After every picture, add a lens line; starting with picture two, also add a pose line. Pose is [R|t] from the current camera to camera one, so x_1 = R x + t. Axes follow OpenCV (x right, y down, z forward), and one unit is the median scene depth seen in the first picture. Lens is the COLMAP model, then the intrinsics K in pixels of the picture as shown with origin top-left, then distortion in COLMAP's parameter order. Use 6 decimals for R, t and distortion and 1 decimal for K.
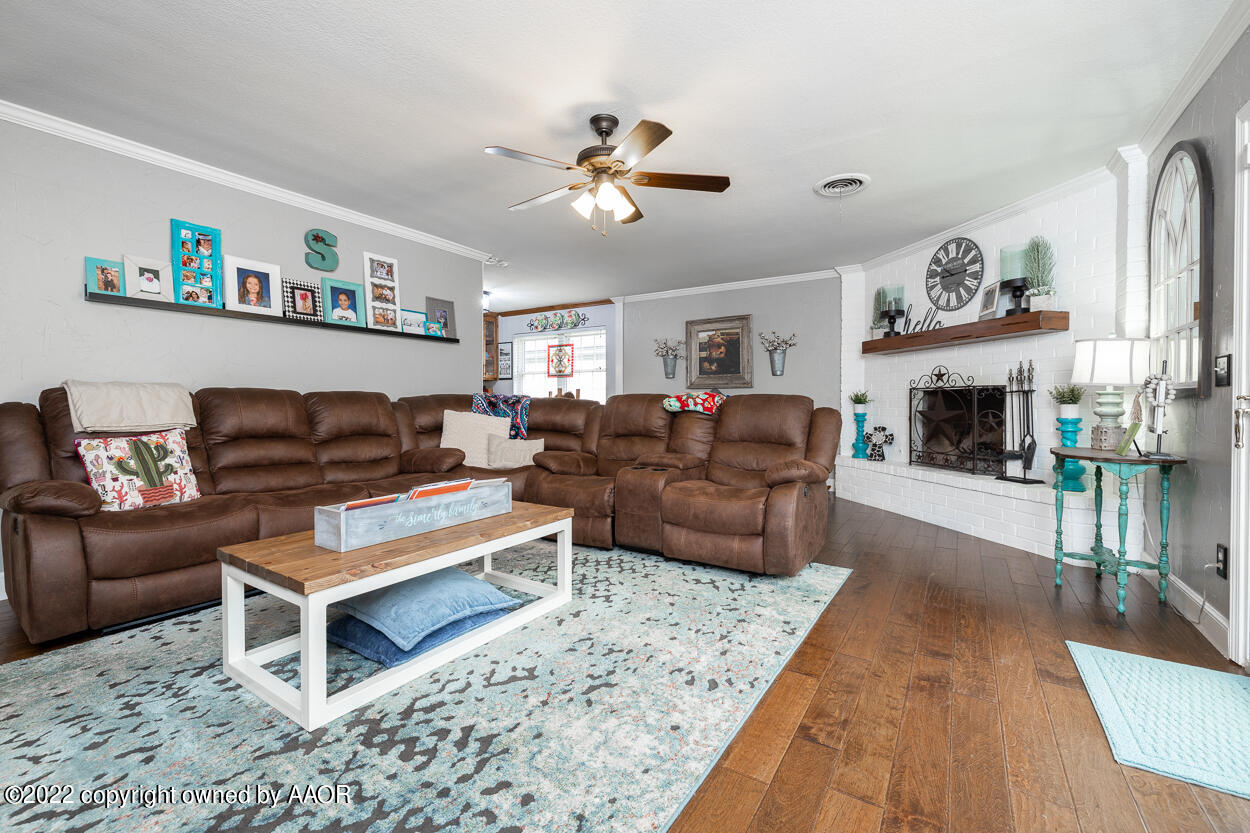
lens RADIAL K [[522.3, 0, 621.6], [0, 522.3, 410.6], [0, 0, 1]] dist [-0.000564, -0.000227]
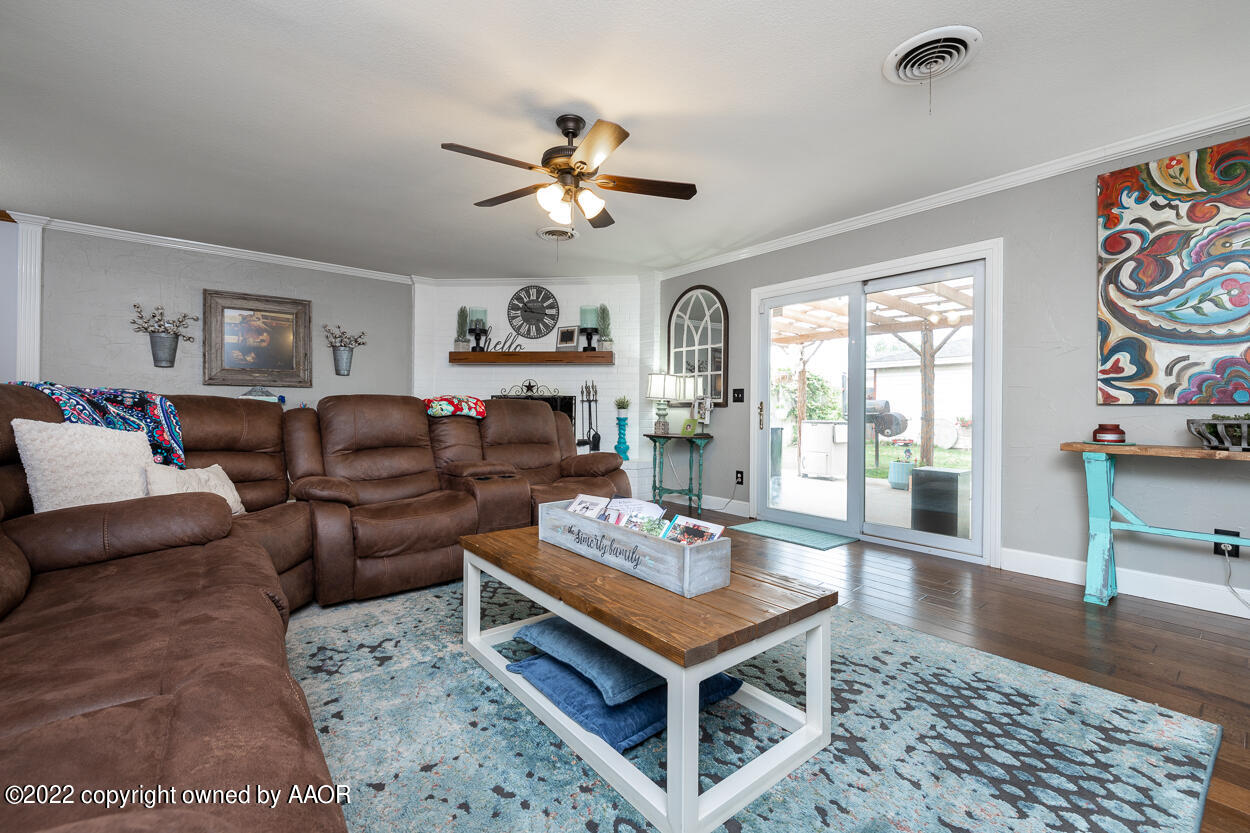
lens RADIAL K [[522.3, 0, 623.6], [0, 522.3, 411.5], [0, 0, 1]] dist [-0.000564, -0.000227]
pose [[0.304850, -0.002112, 0.952398, -0.671188], [0.004679, 0.999989, 0.000720, -0.005782], [-0.952389, 0.004237, 0.304856, 0.433215]]
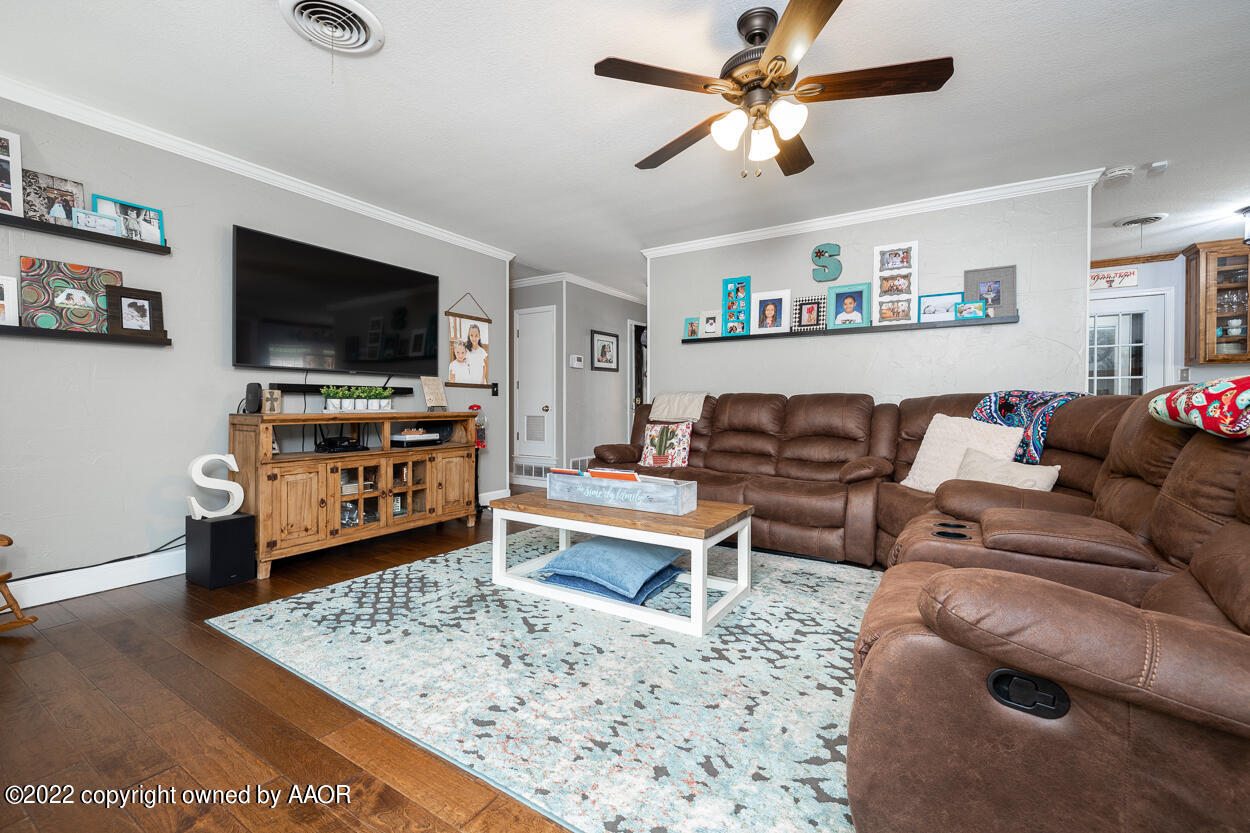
lens RADIAL K [[522.3, 0, 625.8], [0, 522.3, 411.6], [0, 0, 1]] dist [-0.000564, -0.000227]
pose [[0.016723, 0.014528, -0.999755, 0.501158], [-0.017460, 0.999746, 0.014236, -0.008847], [0.999708, 0.017218, 0.016972, 0.578301]]
